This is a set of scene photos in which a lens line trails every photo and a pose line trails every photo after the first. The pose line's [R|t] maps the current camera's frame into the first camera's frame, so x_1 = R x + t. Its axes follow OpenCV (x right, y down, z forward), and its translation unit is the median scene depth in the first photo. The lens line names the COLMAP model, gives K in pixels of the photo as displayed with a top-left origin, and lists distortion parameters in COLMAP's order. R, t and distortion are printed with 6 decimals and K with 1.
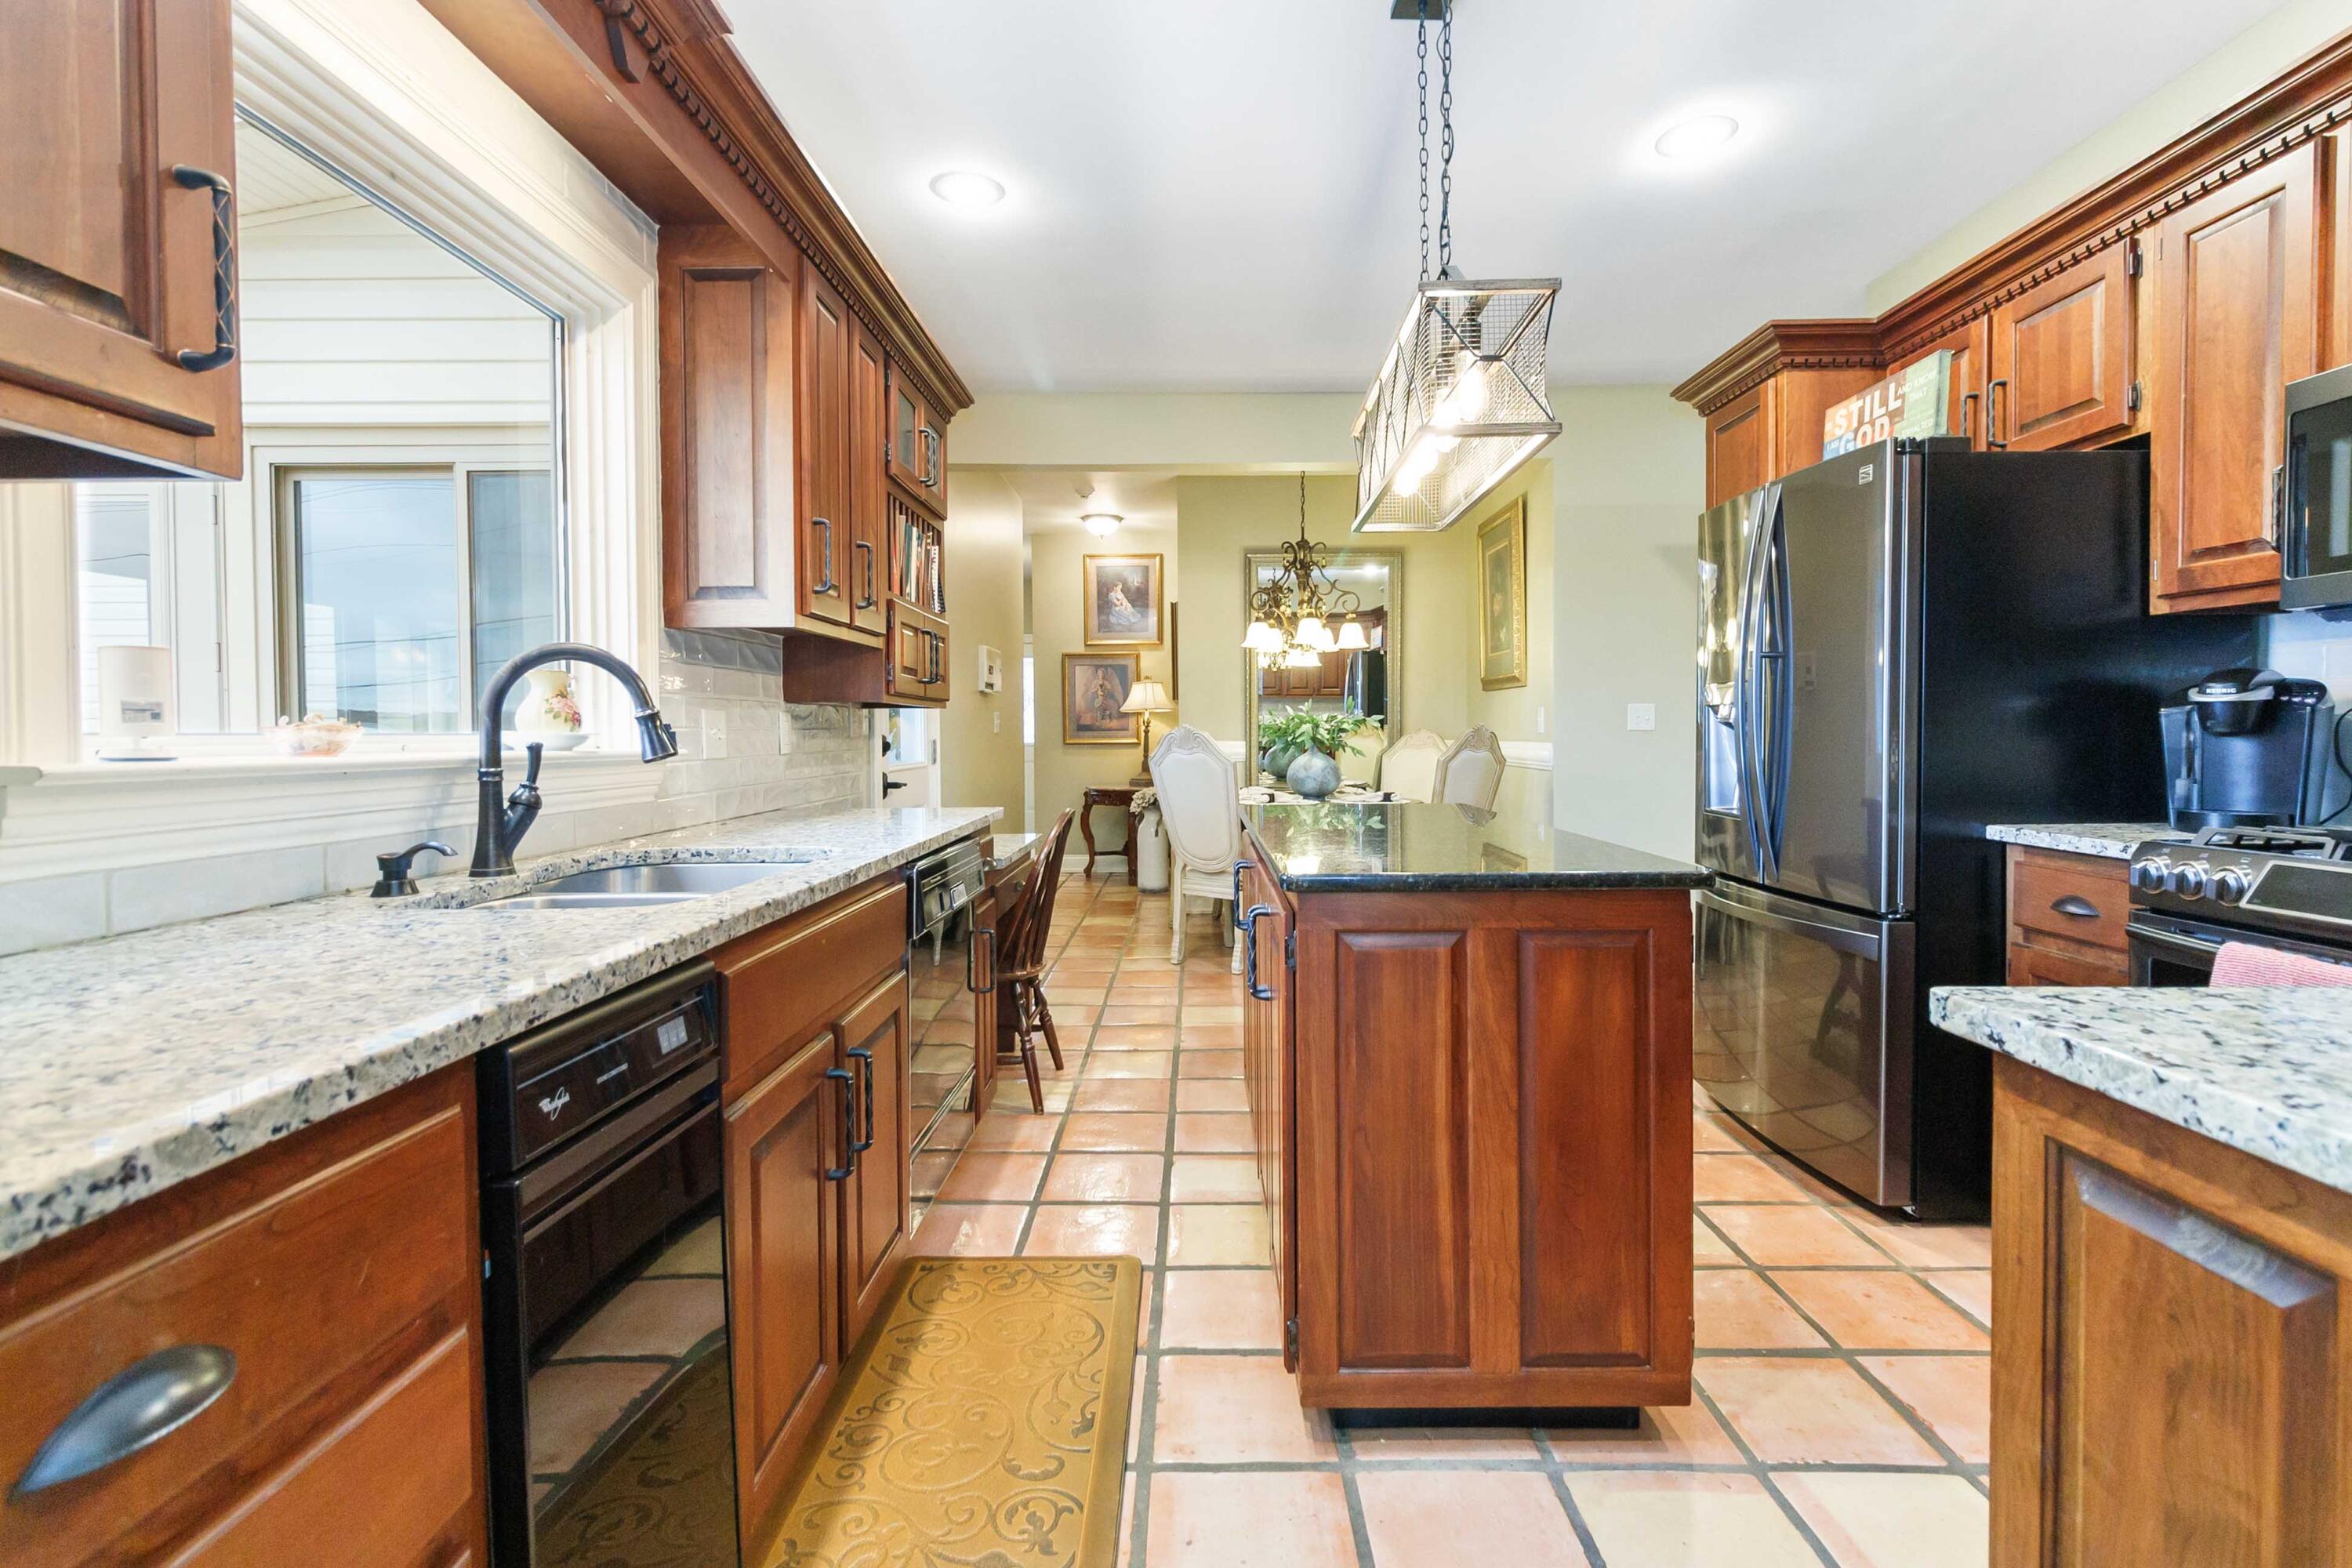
lens RADIAL K [[1105.7, 0, 1182.2], [0, 1105.7, 762.3], [0, 0, 1]] dist [0.000355, -0.000250]
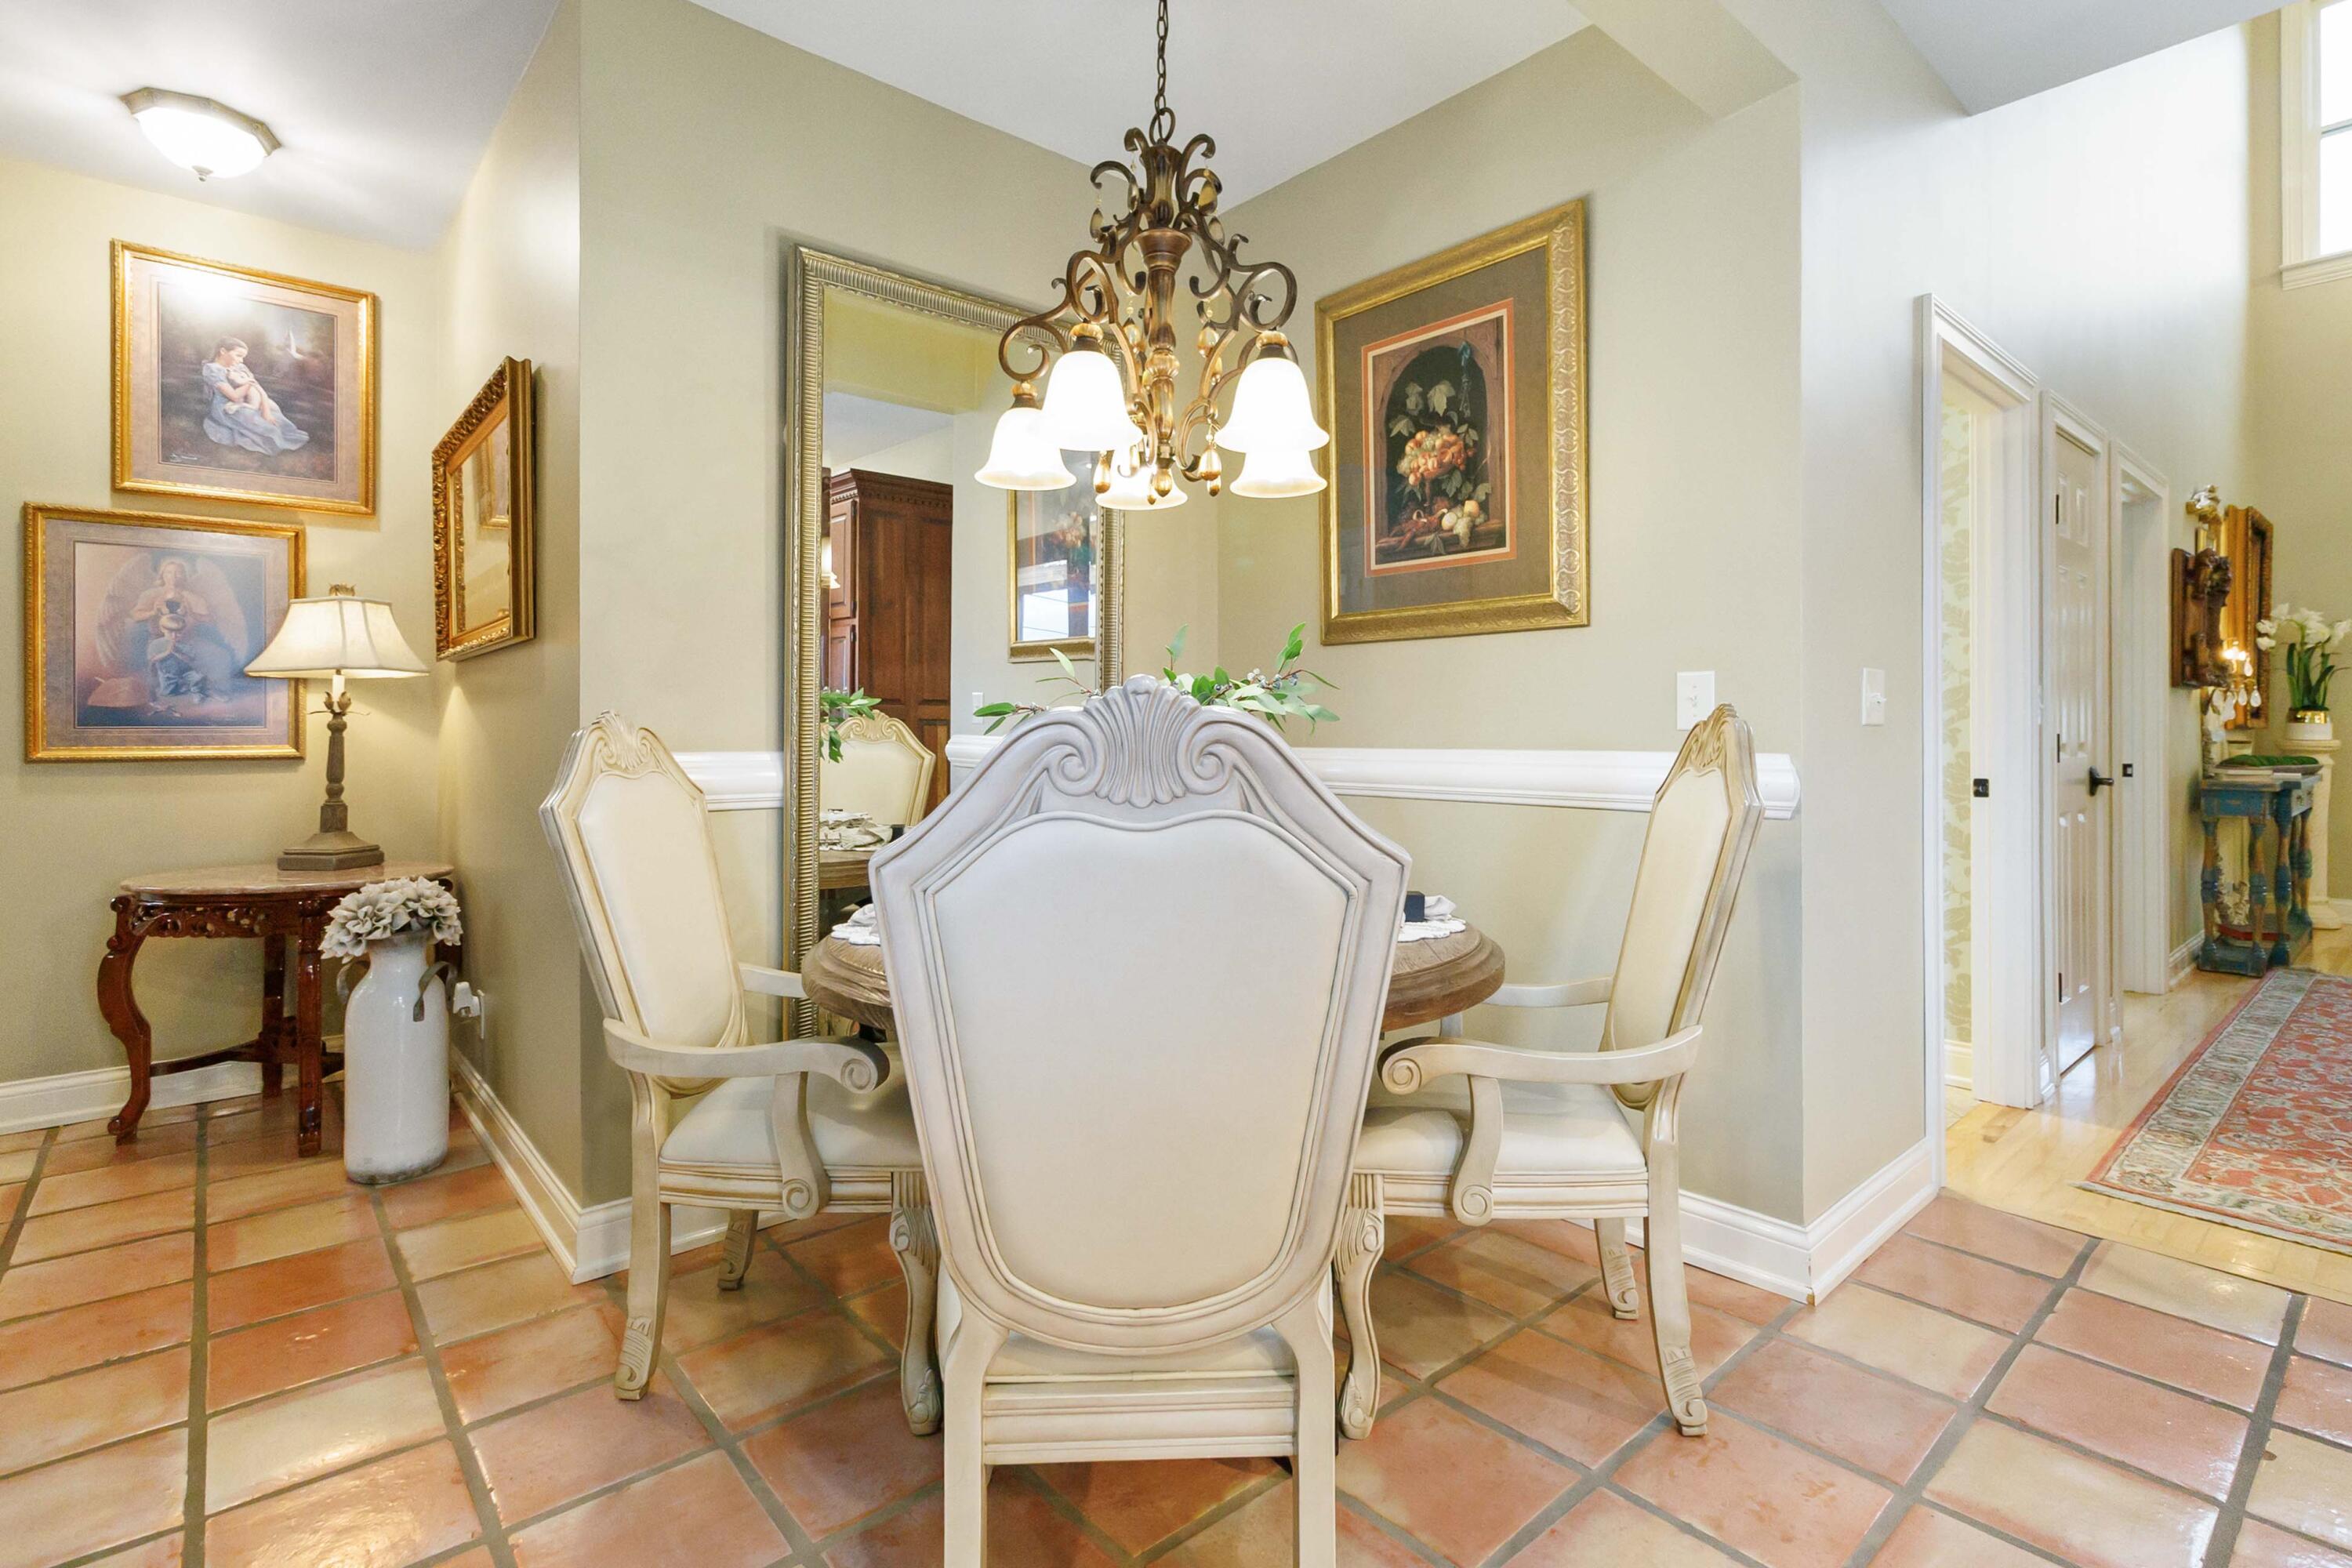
lens RADIAL K [[1105.7, 0, 1200.5], [0, 1105.7, 714.6], [0, 0, 1]] dist [0.000355, -0.000250]
pose [[0.737850, 0.006068, 0.674937, -0.070619], [0.018300, 0.999412, -0.028992, -0.015039], [-0.674716, 0.033743, 0.737305, 0.504630]]
